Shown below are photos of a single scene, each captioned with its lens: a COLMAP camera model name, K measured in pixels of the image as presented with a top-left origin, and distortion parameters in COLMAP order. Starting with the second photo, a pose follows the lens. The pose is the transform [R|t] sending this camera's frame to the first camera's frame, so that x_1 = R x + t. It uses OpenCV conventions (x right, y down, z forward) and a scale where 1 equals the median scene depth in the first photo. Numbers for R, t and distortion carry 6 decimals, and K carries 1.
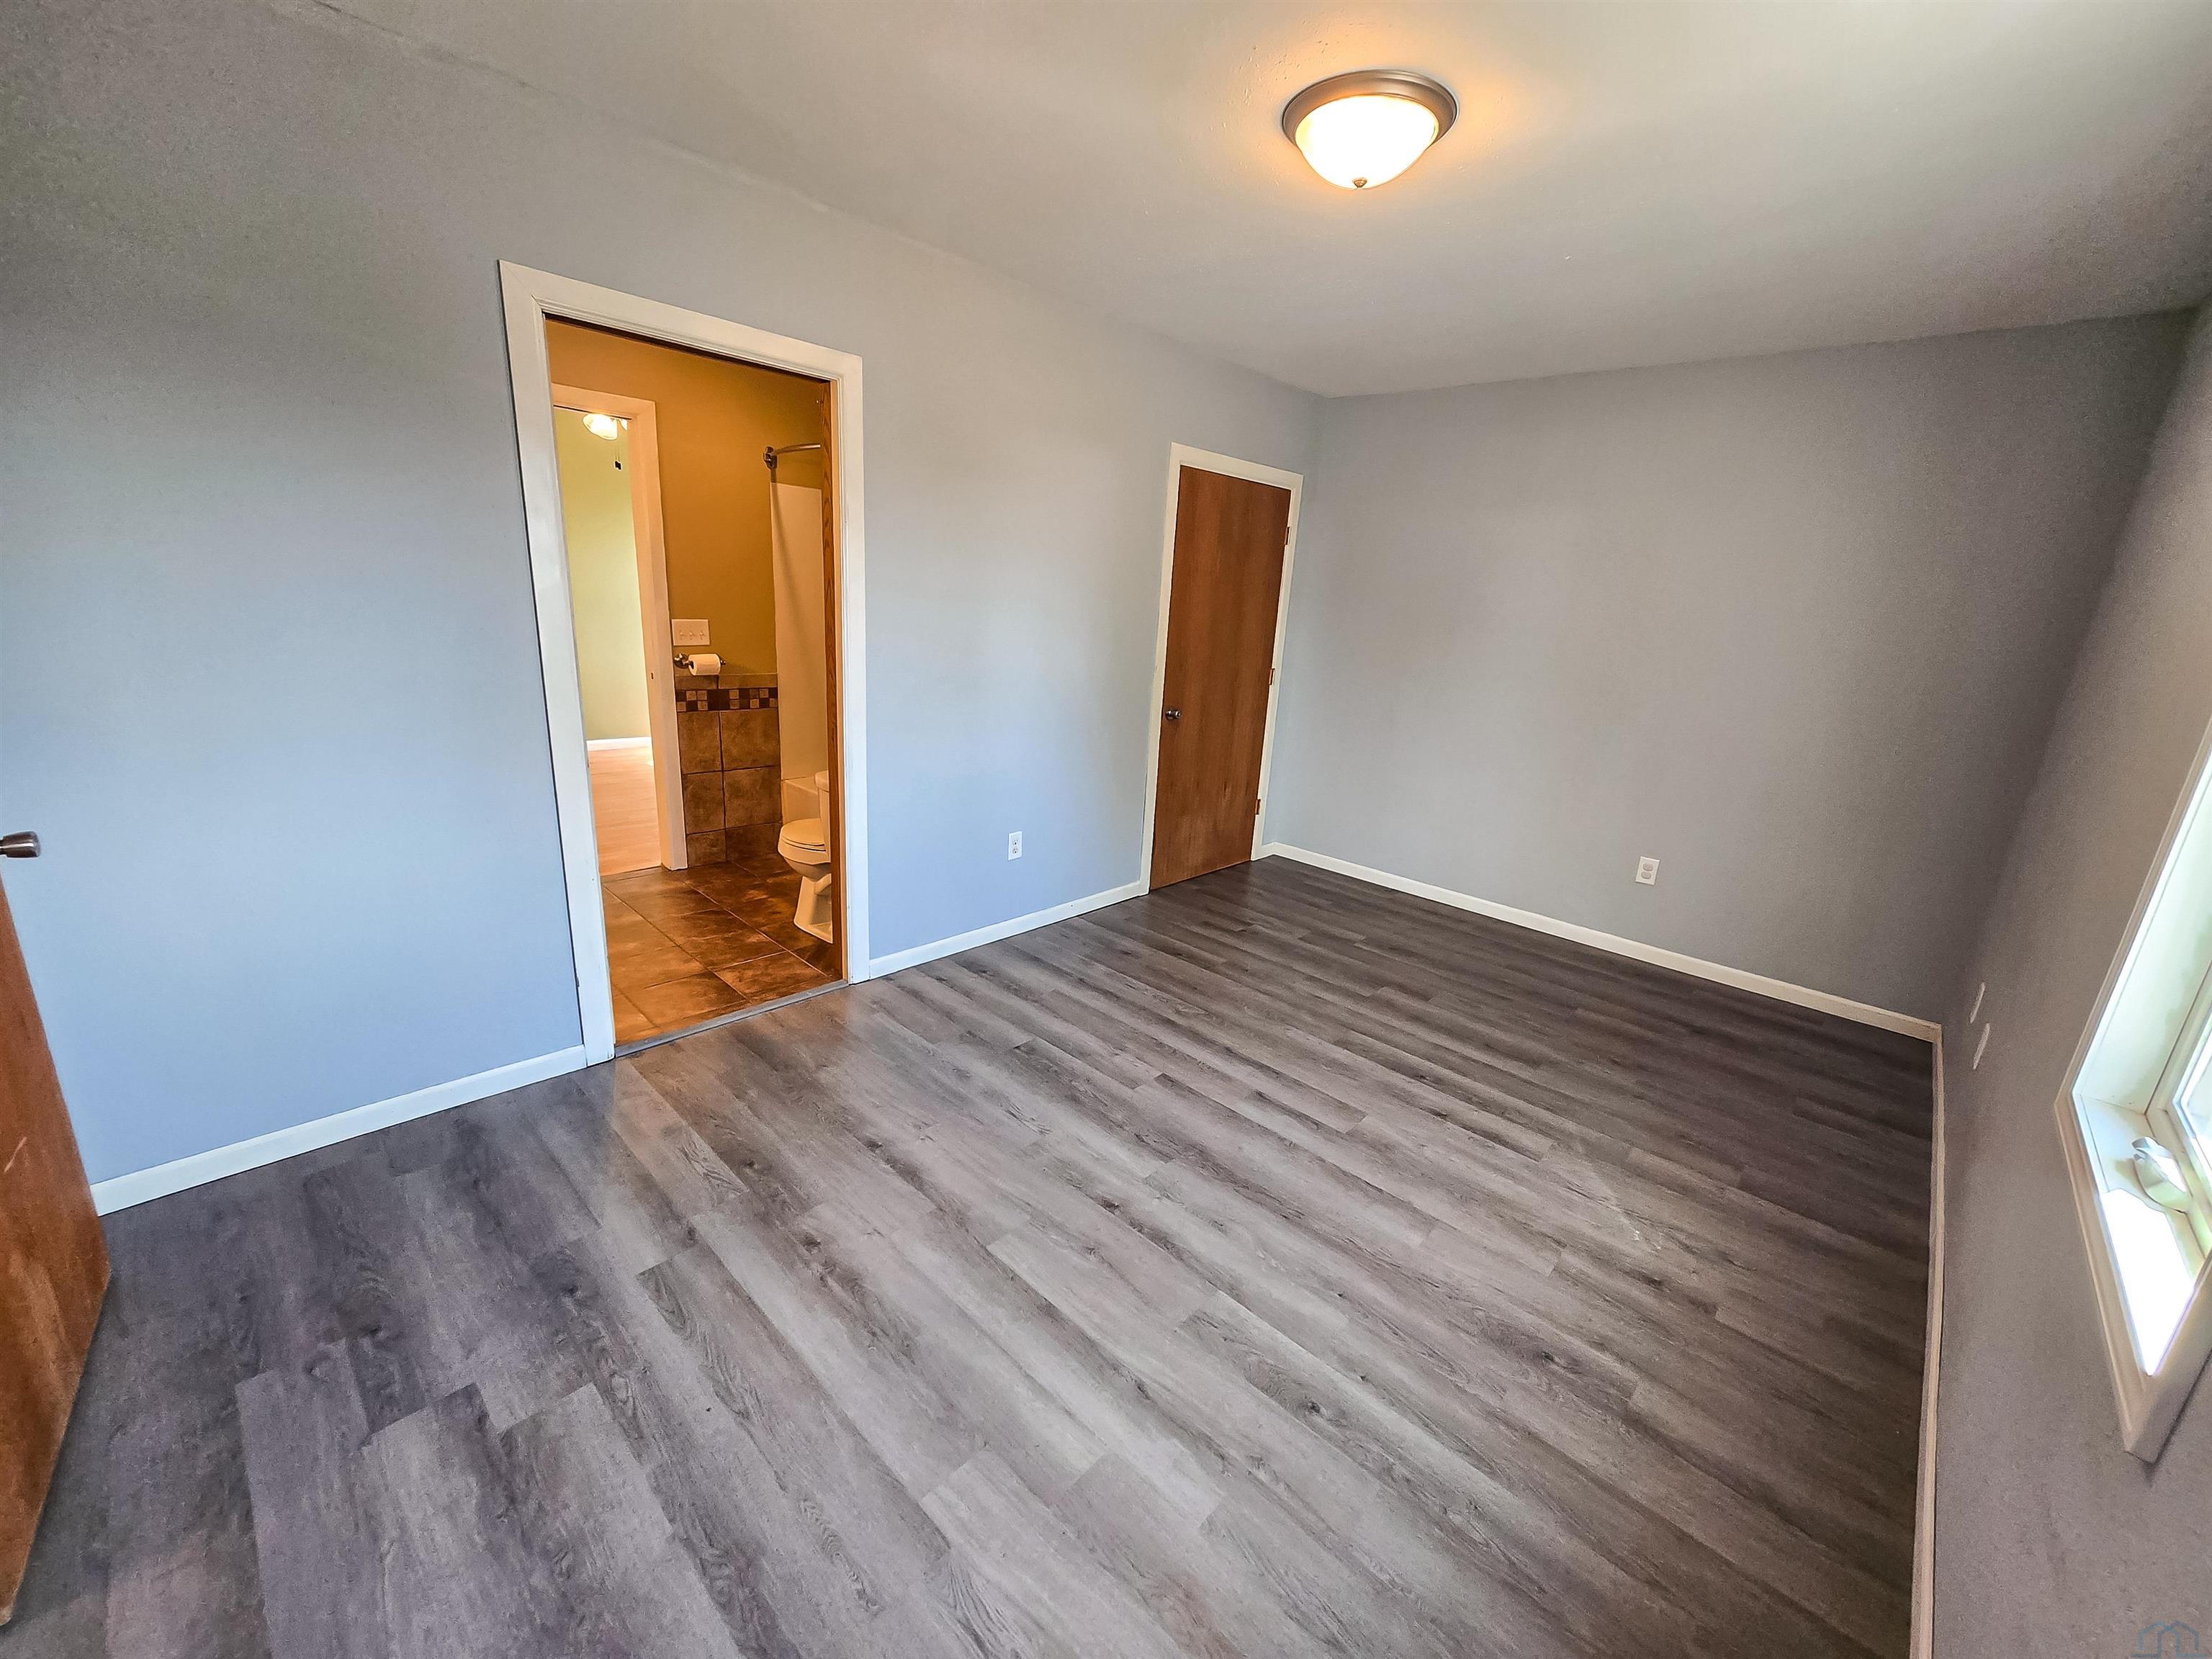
lens RADIAL K [[867.3, 0, 1109.6], [0, 867.3, 830.7], [0, 0, 1]] dist [0.000531, 0.000088]
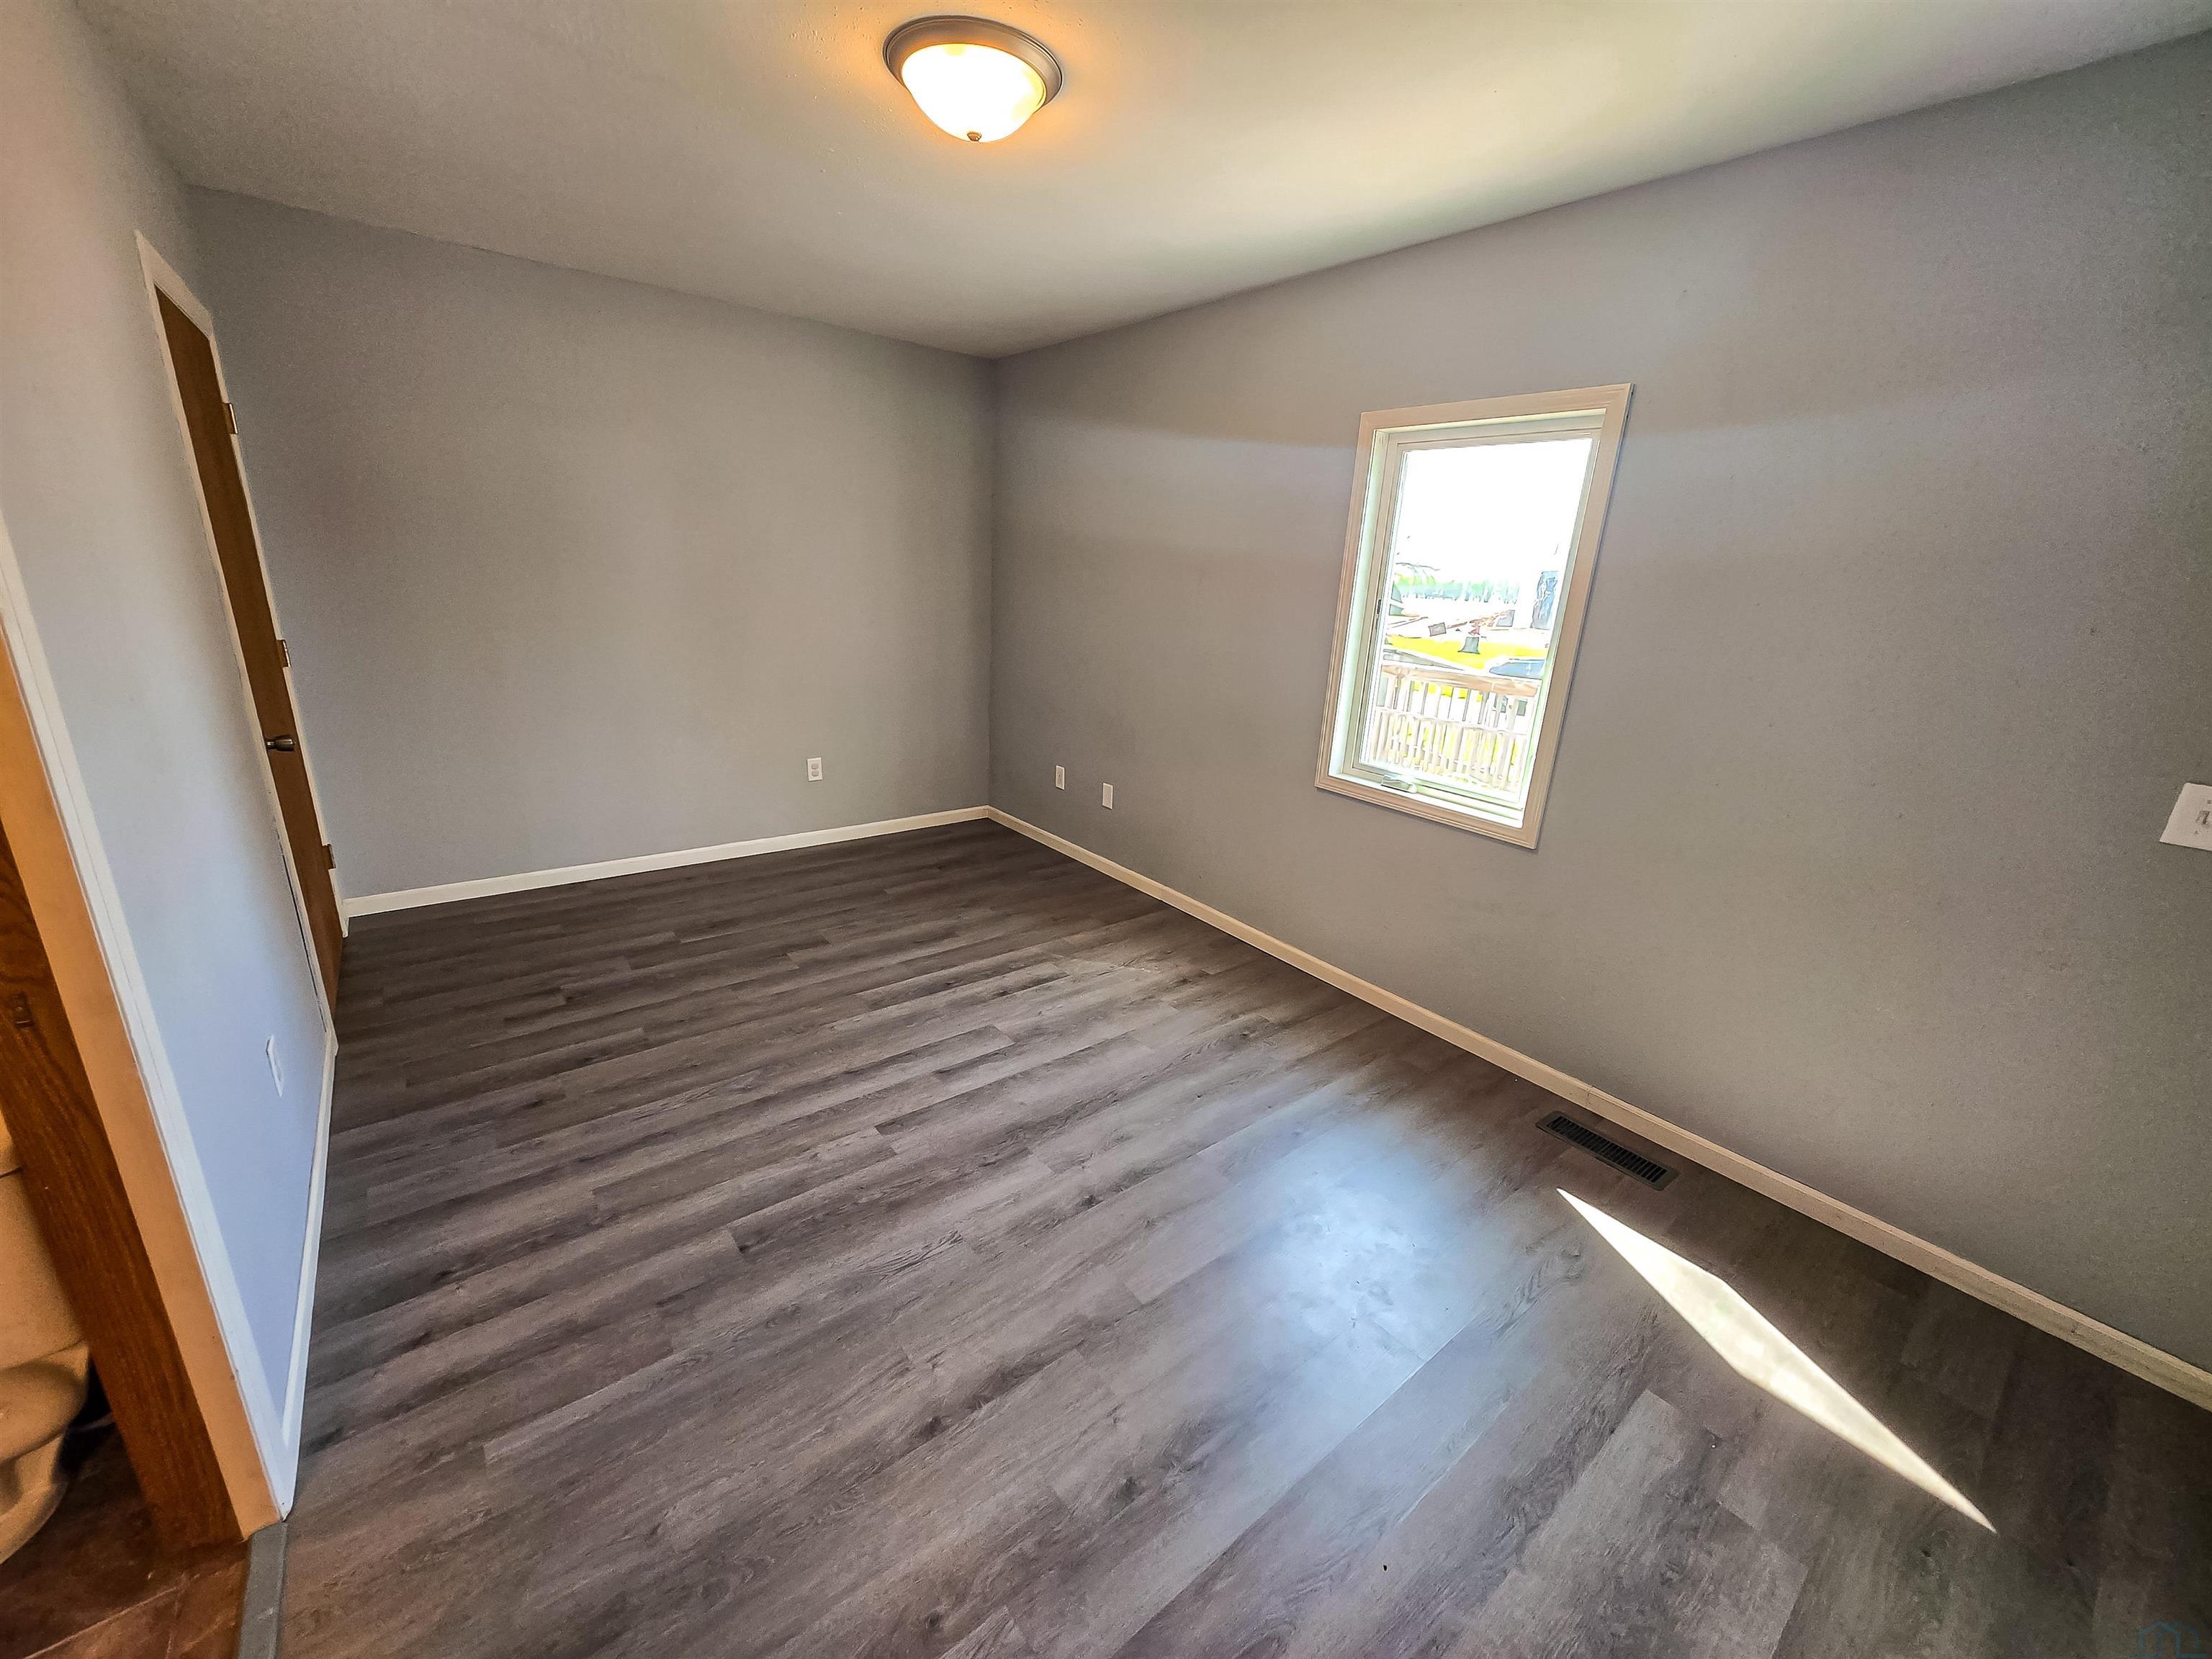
lens RADIAL K [[867.3, 0, 1111.3], [0, 867.3, 831.5], [0, 0, 1]] dist [0.000531, 0.000088]
pose [[0.145265, -0.342157, 0.928346, -0.583470], [0.222081, 0.925632, 0.306406, -0.196386], [-0.964146, 0.161658, 0.210449, 0.525823]]
